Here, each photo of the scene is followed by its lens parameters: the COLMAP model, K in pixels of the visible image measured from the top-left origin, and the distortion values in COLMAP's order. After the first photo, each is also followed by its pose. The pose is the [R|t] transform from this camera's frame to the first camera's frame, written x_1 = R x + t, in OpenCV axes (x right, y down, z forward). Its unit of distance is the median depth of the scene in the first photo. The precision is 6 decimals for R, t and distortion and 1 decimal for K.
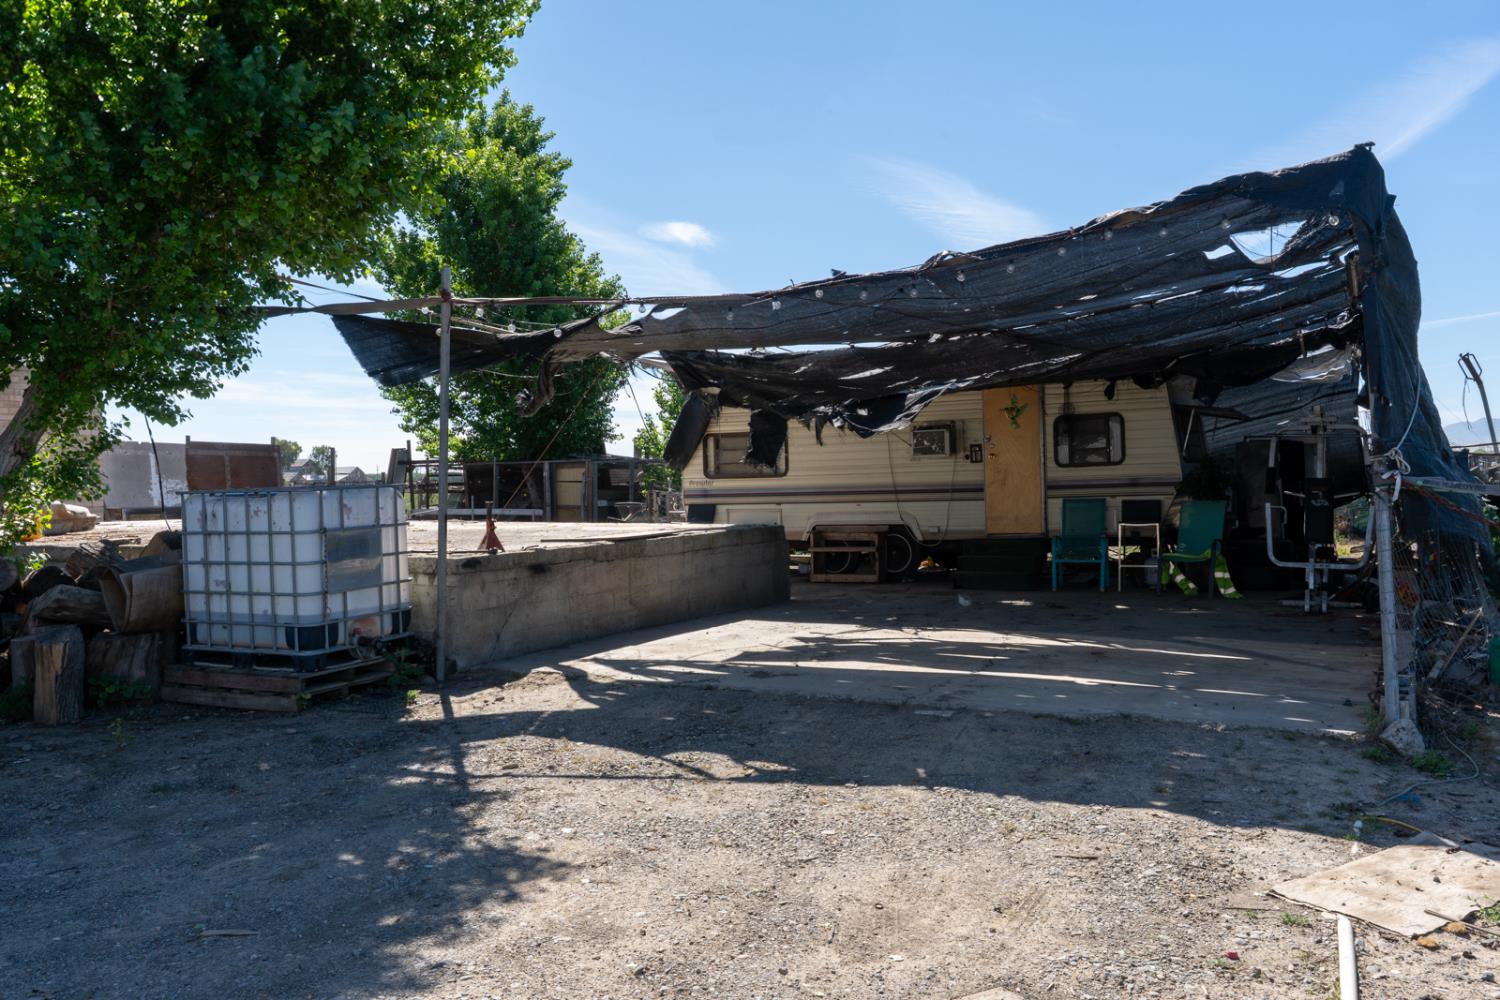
lens RADIAL K [[1271.2, 0, 750.0], [0, 1271.2, 500.0], [0, 0, 1]] dist [-0.001844, -0.000784]
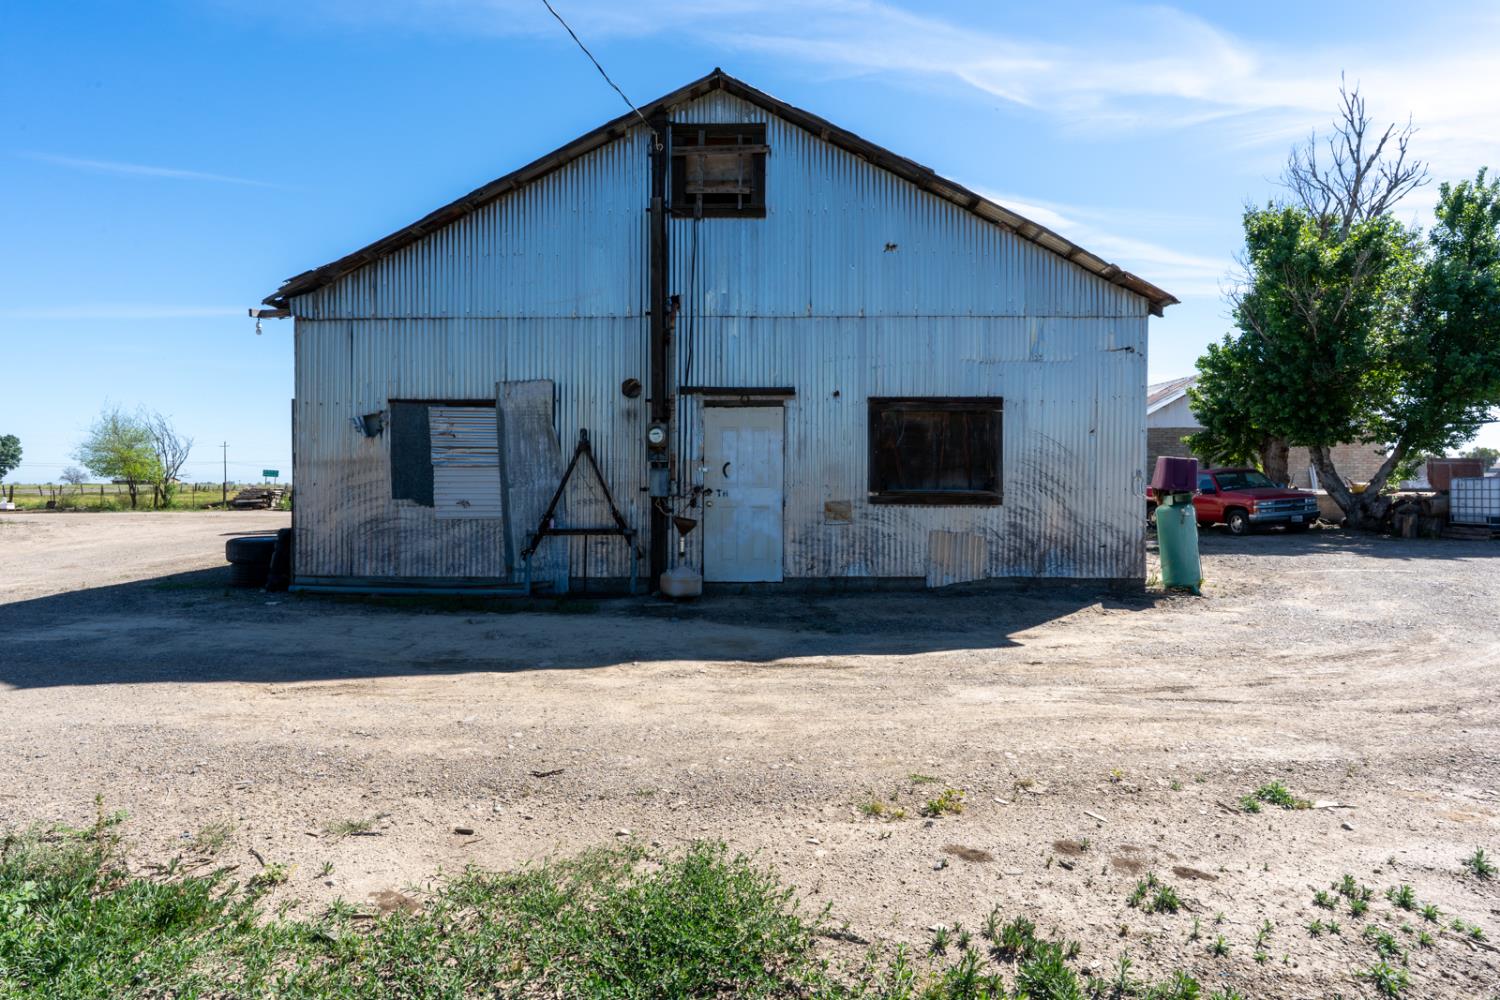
lens RADIAL K [[812.3, 0, 750.0], [0, 812.3, 500.0], [0, 0, 1]] dist [-0.002832, -0.000531]
pose [[0.466221, 0.031003, -0.884125, 0.628280], [-0.018918, 0.999507, 0.025072, 0.035183], [0.884466, 0.005037, 0.466577, -1.746395]]
